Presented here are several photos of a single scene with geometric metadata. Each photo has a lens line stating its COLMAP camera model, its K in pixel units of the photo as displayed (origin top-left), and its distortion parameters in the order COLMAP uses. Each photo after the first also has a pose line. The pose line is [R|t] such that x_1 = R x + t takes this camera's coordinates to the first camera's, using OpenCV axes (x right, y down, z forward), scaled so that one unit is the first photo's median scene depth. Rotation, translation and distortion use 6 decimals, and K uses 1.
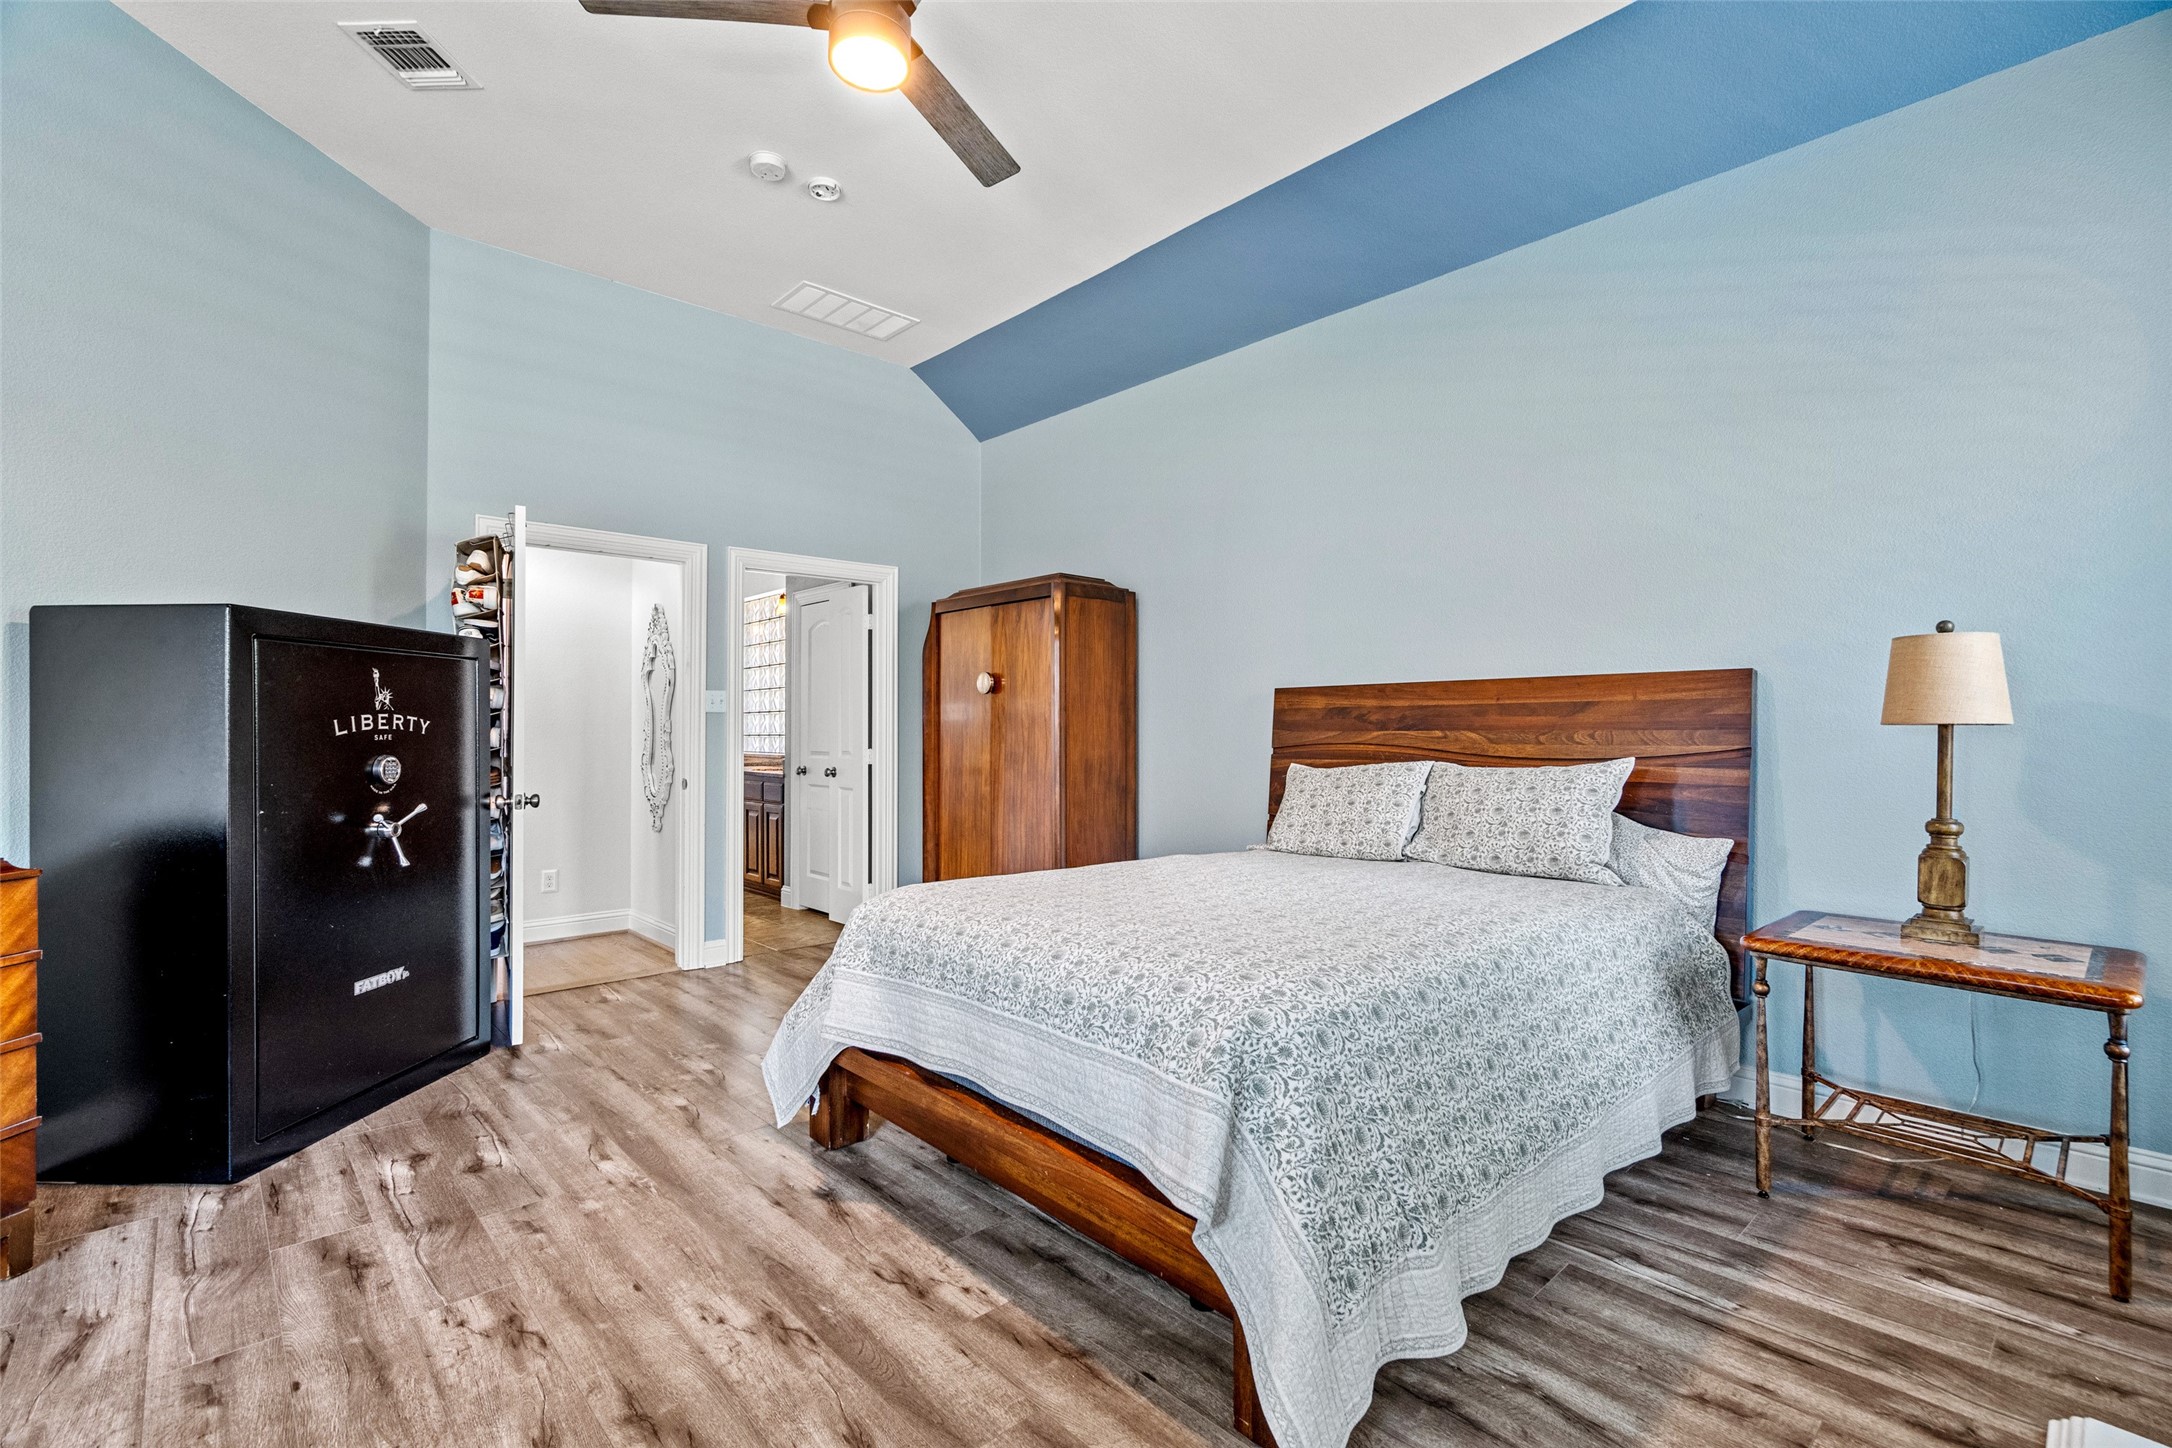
lens RADIAL K [[970.2, 0, 1071.6], [0, 970.2, 722.1], [0, 0, 1]] dist [-0.005903, 0.000322]
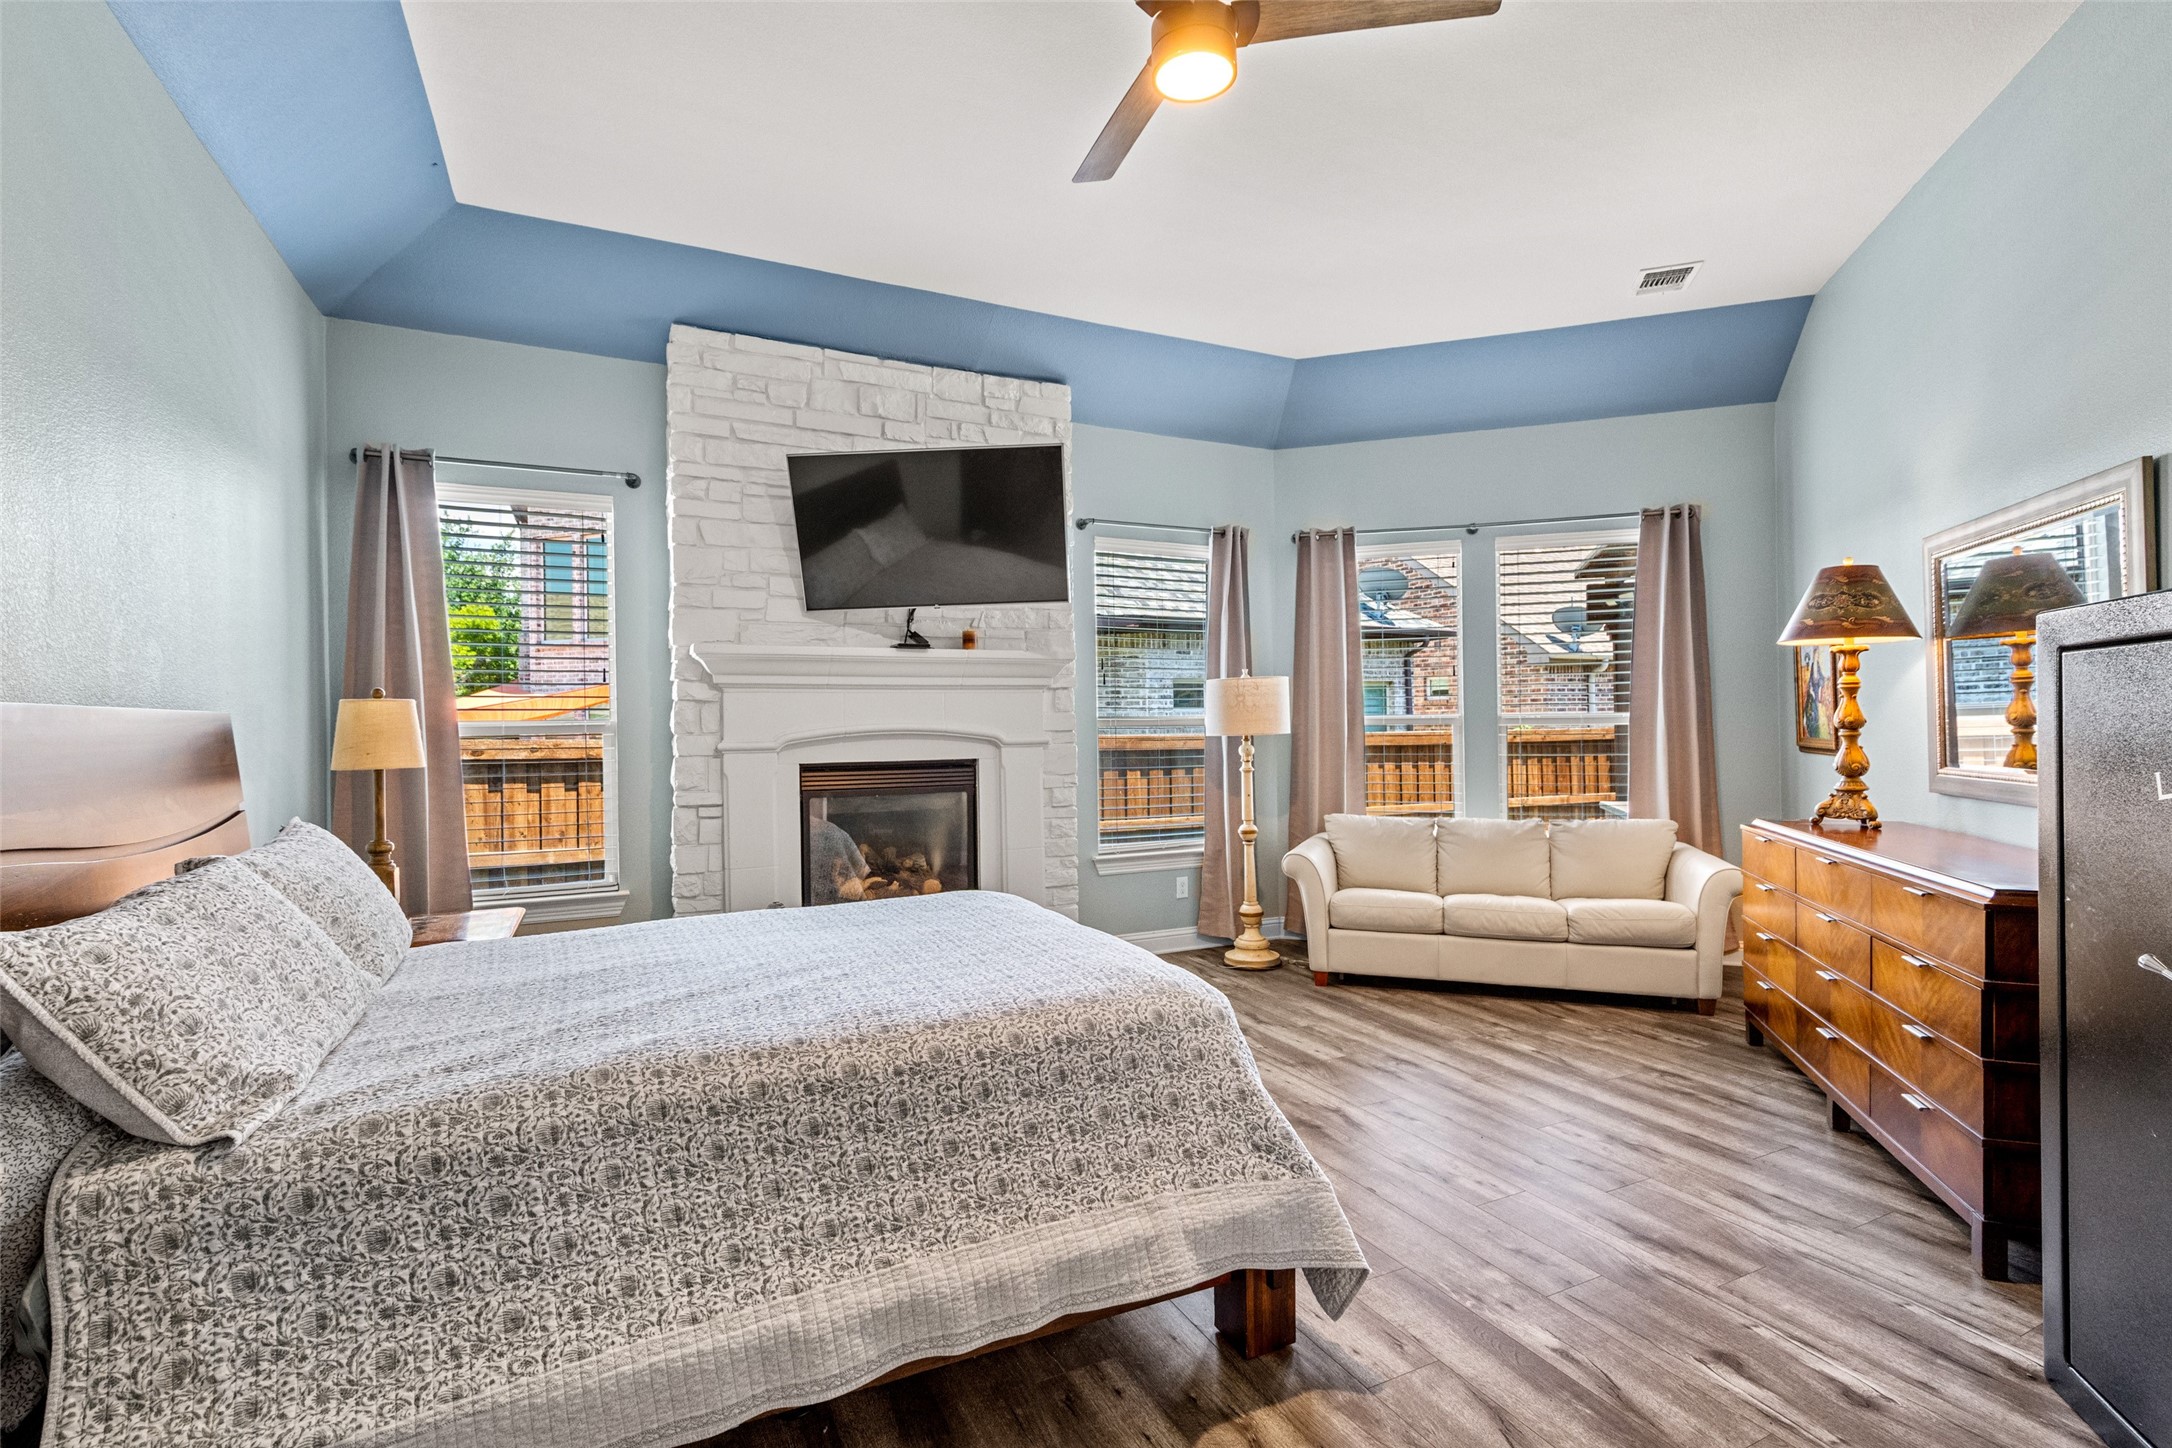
lens RADIAL K [[970.2, 0, 1071.6], [0, 970.2, 722.1], [0, 0, 1]] dist [-0.005903, 0.000322]
pose [[-0.961133, 0.013680, 0.275745, -0.336828], [0.011908, 0.999896, -0.008100, -0.039780], [-0.275828, -0.004502, -0.961197, 1.873784]]
